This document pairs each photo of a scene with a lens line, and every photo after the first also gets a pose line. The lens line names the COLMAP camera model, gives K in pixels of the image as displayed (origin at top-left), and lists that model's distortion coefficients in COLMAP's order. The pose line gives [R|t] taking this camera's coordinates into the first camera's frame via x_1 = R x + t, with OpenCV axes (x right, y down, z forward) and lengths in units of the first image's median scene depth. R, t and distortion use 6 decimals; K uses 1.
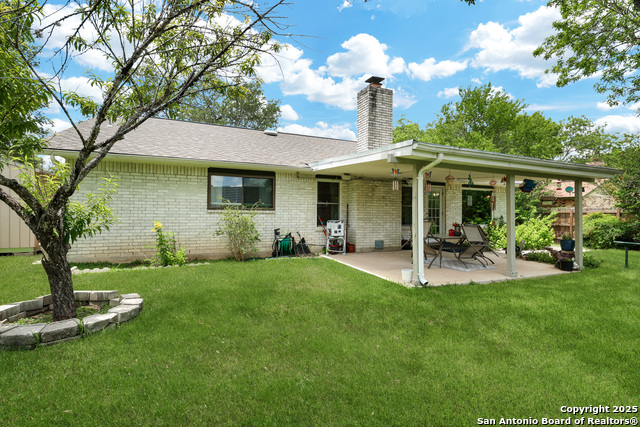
lens RADIAL K [[303.6, 0, 324.1], [0, 303.6, 214.4], [0, 0, 1]] dist [0.000046, 0.000213]
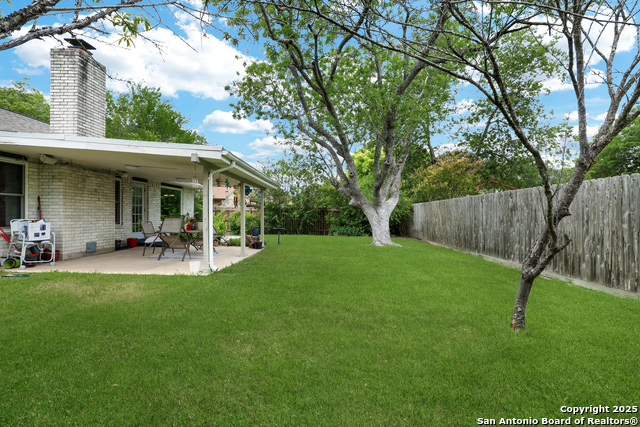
lens RADIAL K [[293.7, 0, 323.6], [0, 293.7, 216.8], [0, 0, 1]] dist [0.002570, 0.000565]
pose [[0.409686, -0.013825, 0.912122, -0.305320], [-0.001542, 0.999873, 0.015848, 0.003012], [-0.912225, -0.007899, 0.409613, 0.093735]]
